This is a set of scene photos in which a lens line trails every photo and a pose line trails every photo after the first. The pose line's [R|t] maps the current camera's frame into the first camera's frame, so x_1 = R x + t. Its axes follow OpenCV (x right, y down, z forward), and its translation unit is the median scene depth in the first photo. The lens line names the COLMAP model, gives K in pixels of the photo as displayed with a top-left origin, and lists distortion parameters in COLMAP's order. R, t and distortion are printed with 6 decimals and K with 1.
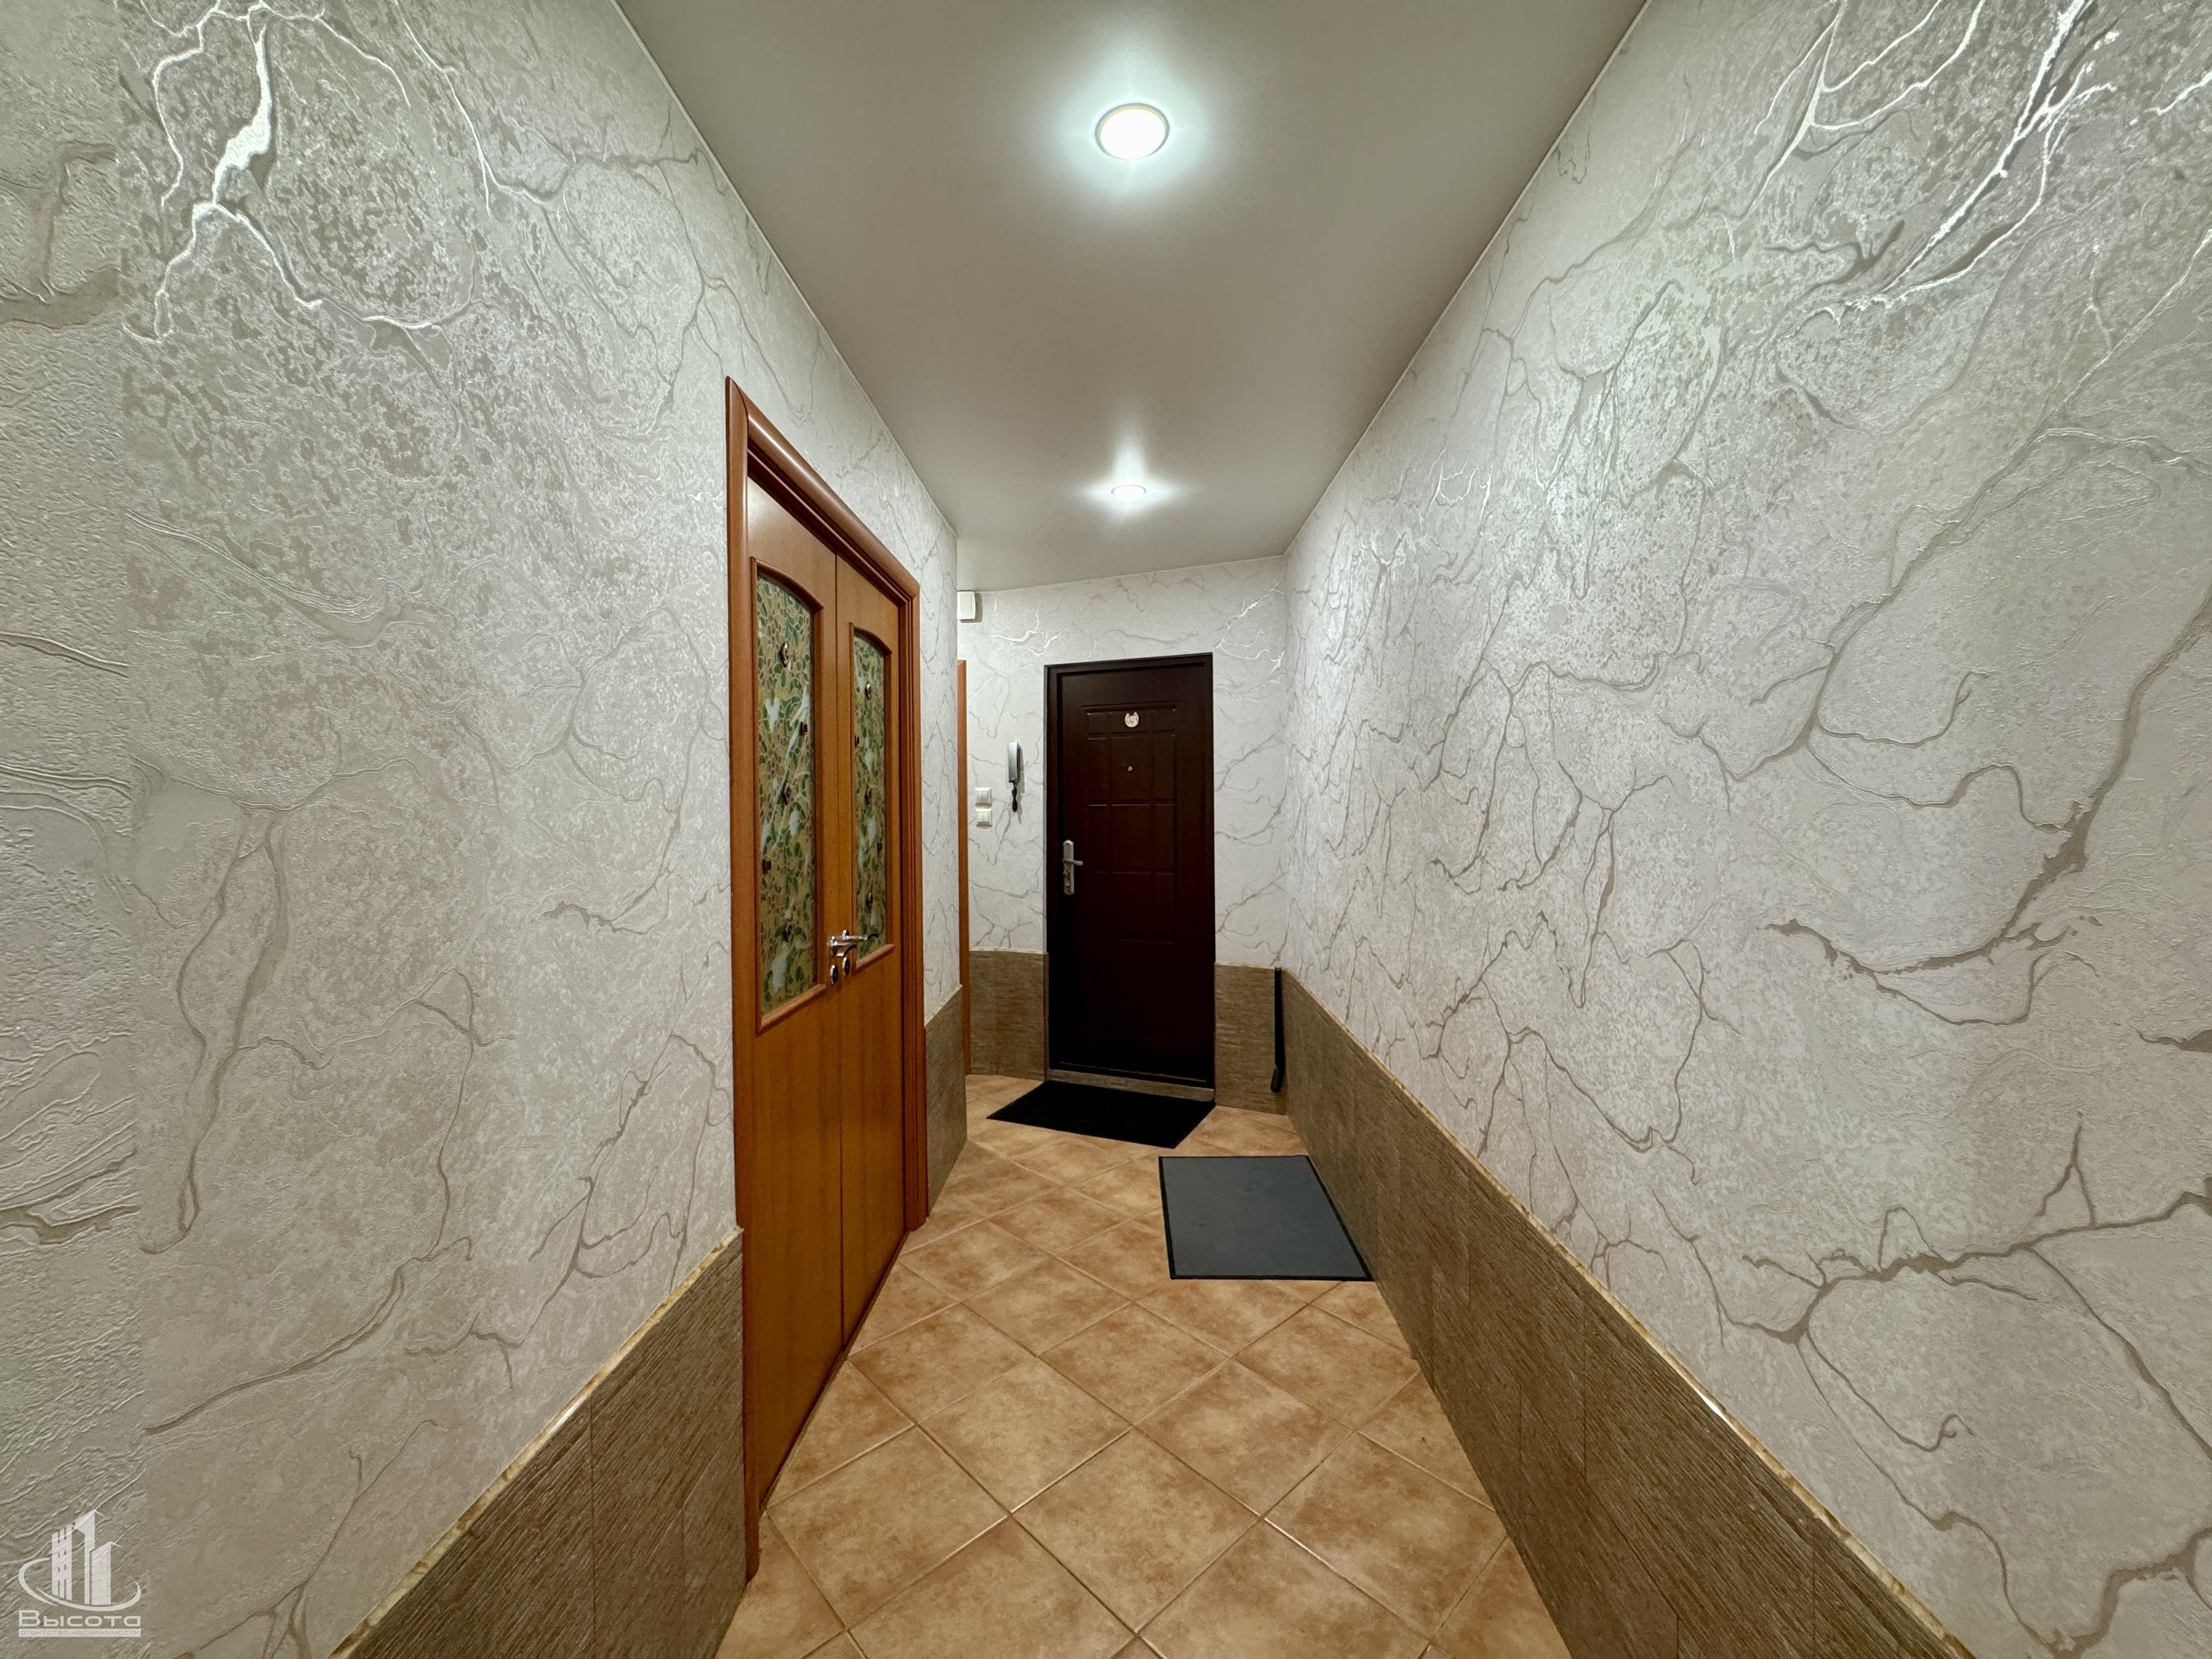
lens RADIAL K [[882.7, 0, 1102.1], [0, 882.7, 826.7], [0, 0, 1]] dist [-0.005012, 0.000662]
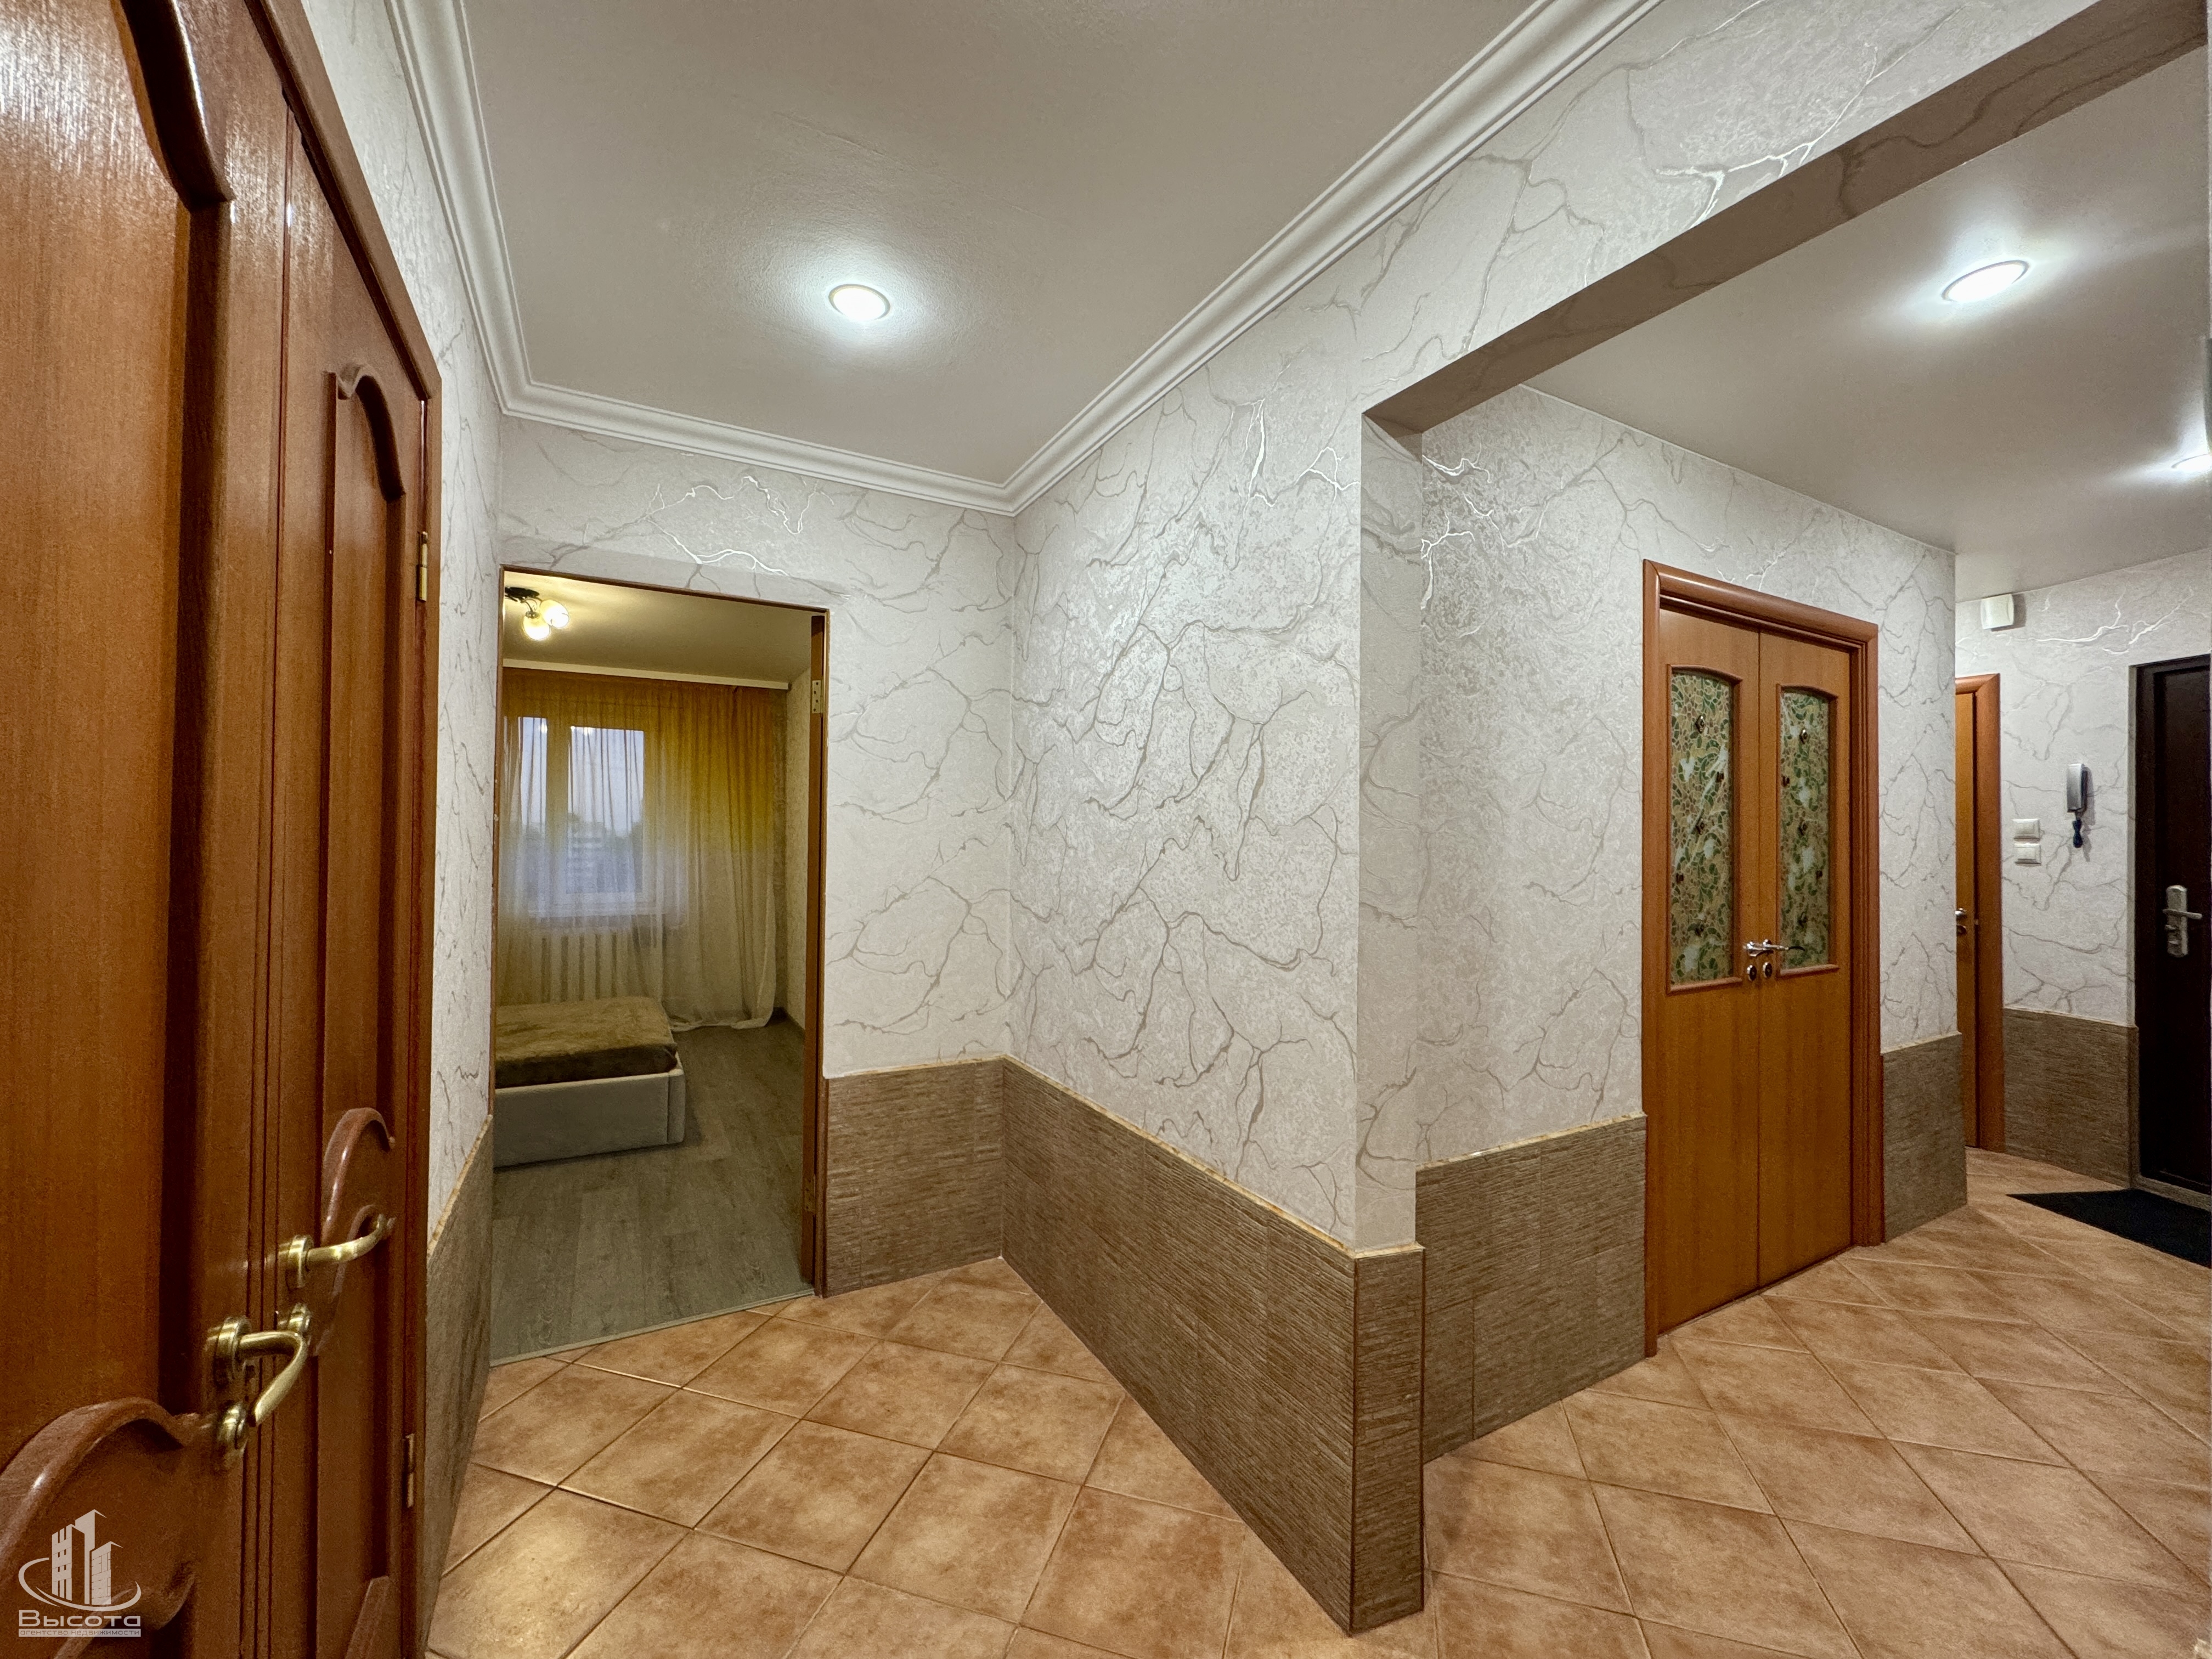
lens RADIAL K [[882.7, 0, 1103.8], [0, 882.7, 829.1], [0, 0, 1]] dist [-0.005012, 0.000662]
pose [[0.508004, -0.002002, -0.861352, 0.328312], [-0.028994, 0.999391, -0.019423, 0.018574], [0.860867, 0.034841, 0.507637, -0.455916]]
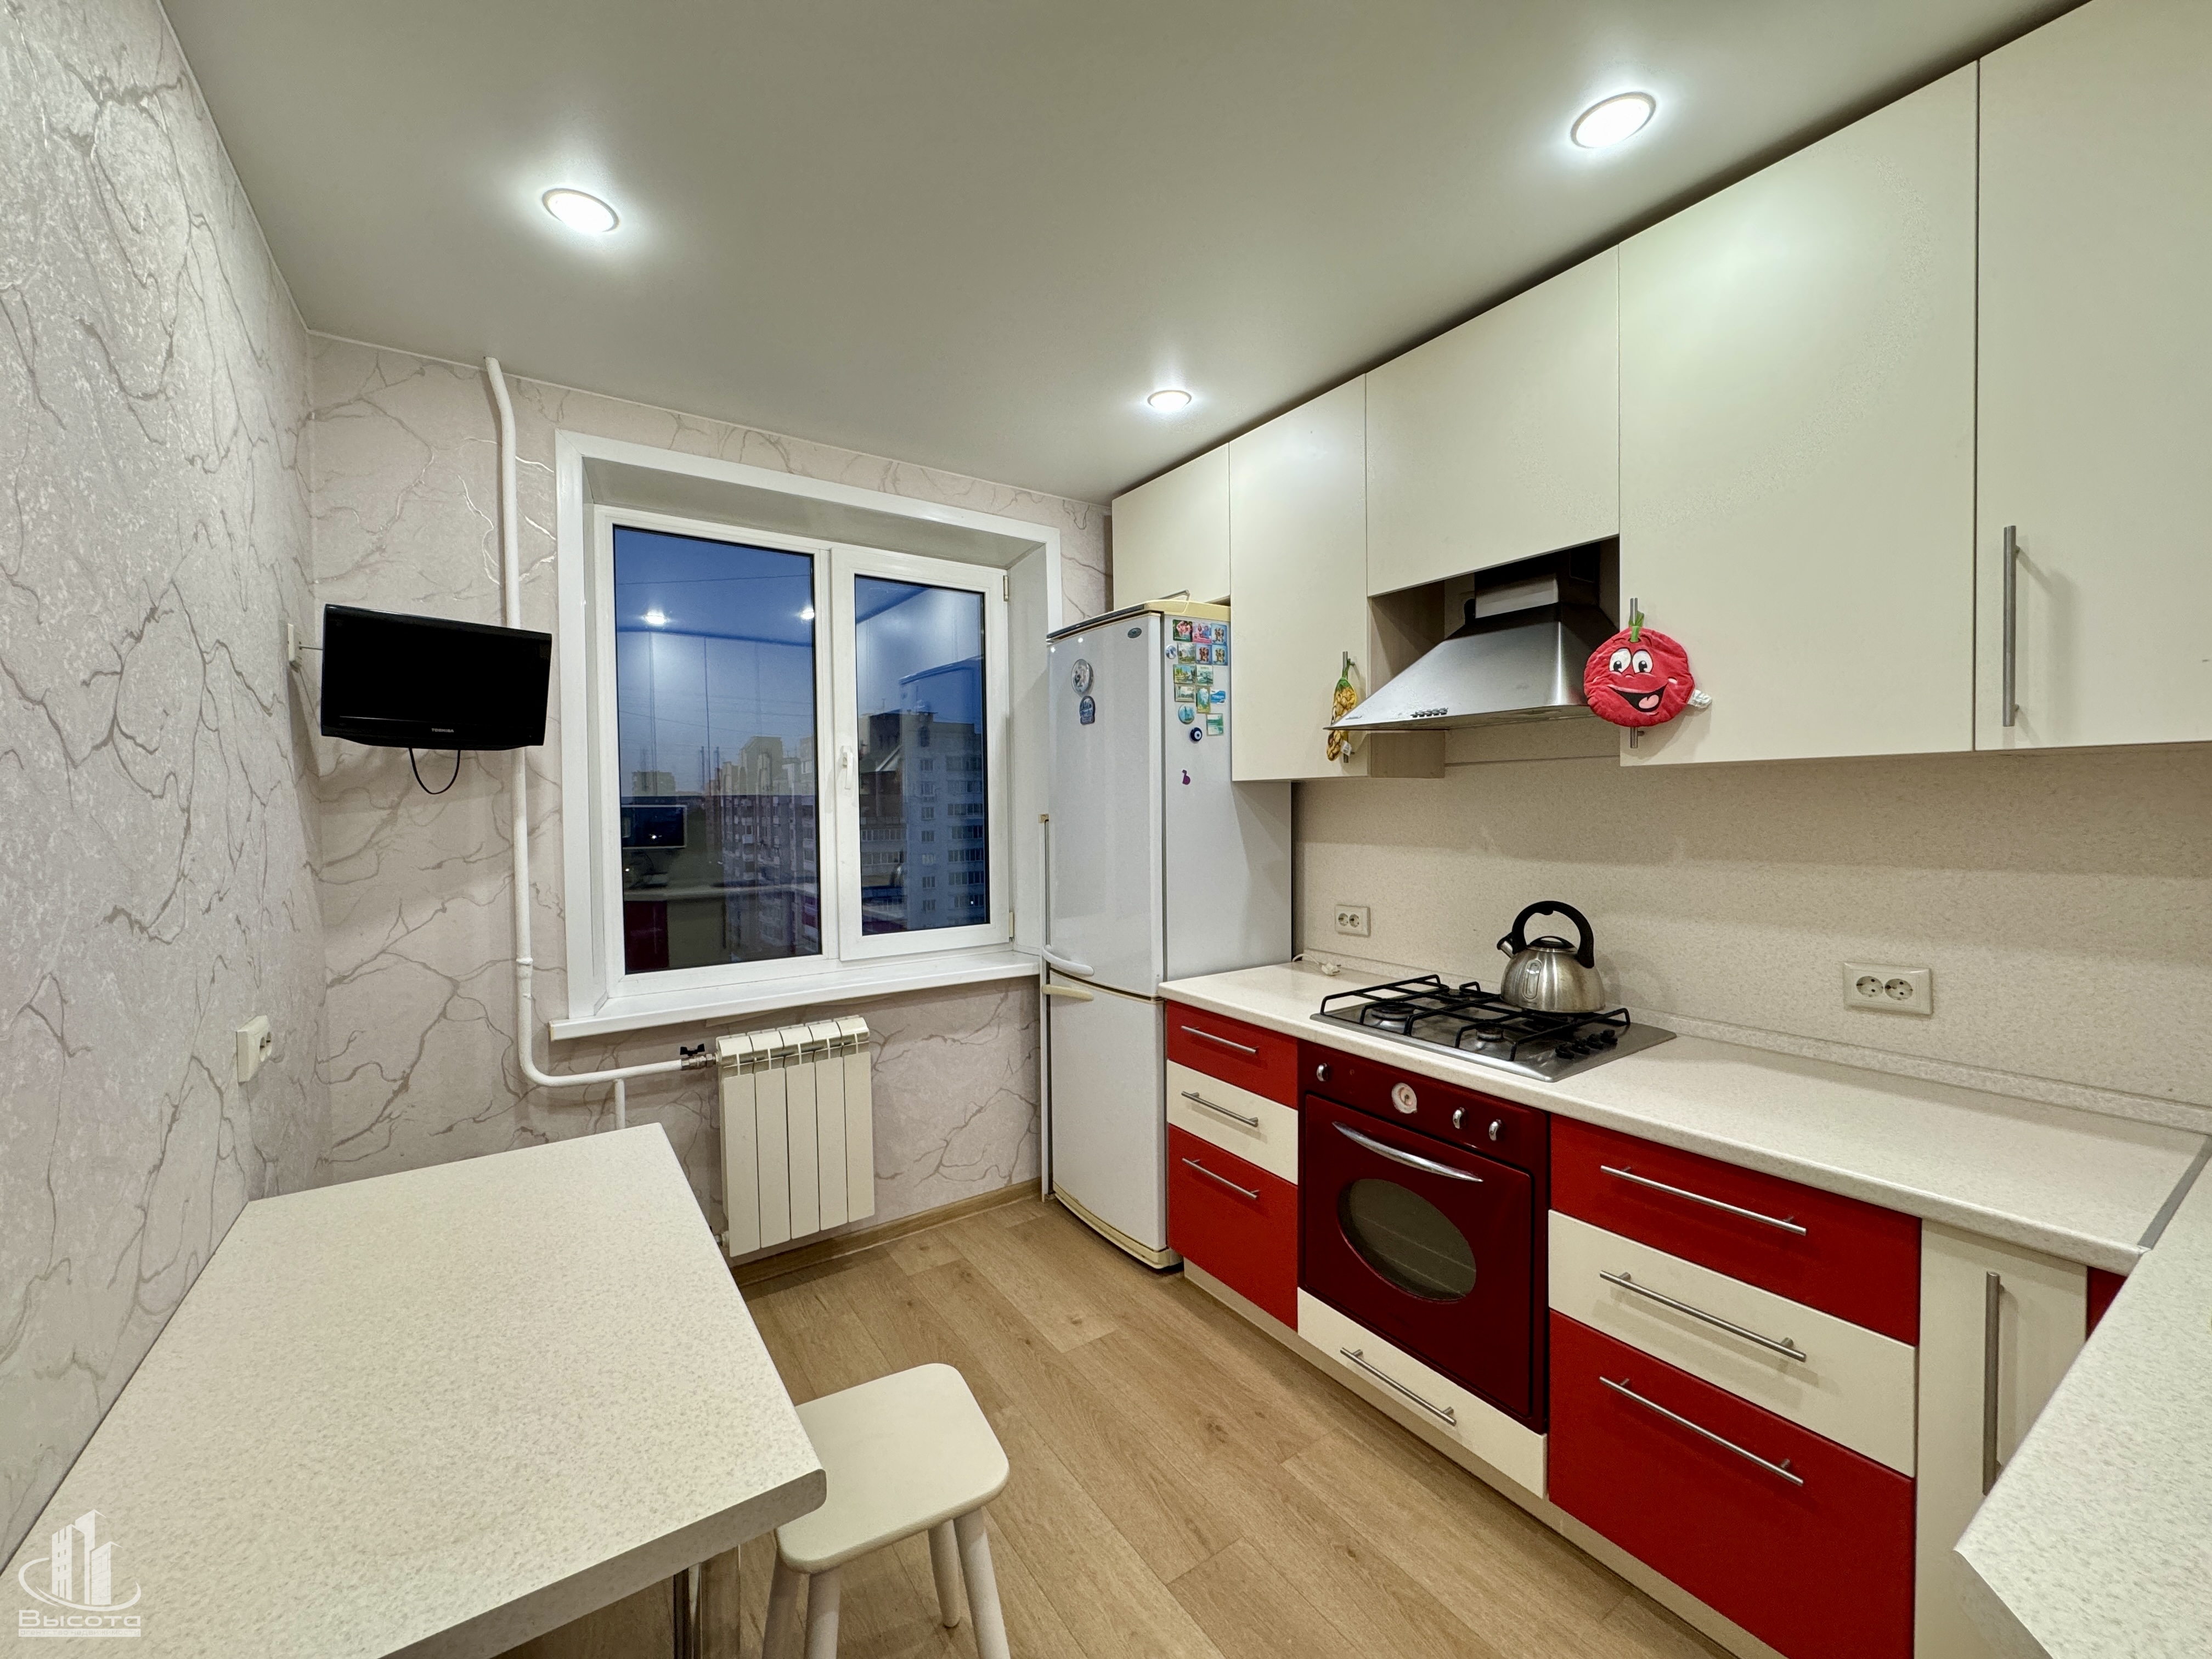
lens RADIAL K [[882.7, 0, 1113.2], [0, 882.7, 826.1], [0, 0, 1]] dist [-0.005012, 0.000662]
pose [[0.813469, -0.023745, 0.581124, -0.160621], [0.025484, 0.999662, 0.005173, 0.012939], [-0.581050, 0.010601, 0.813799, -0.194034]]
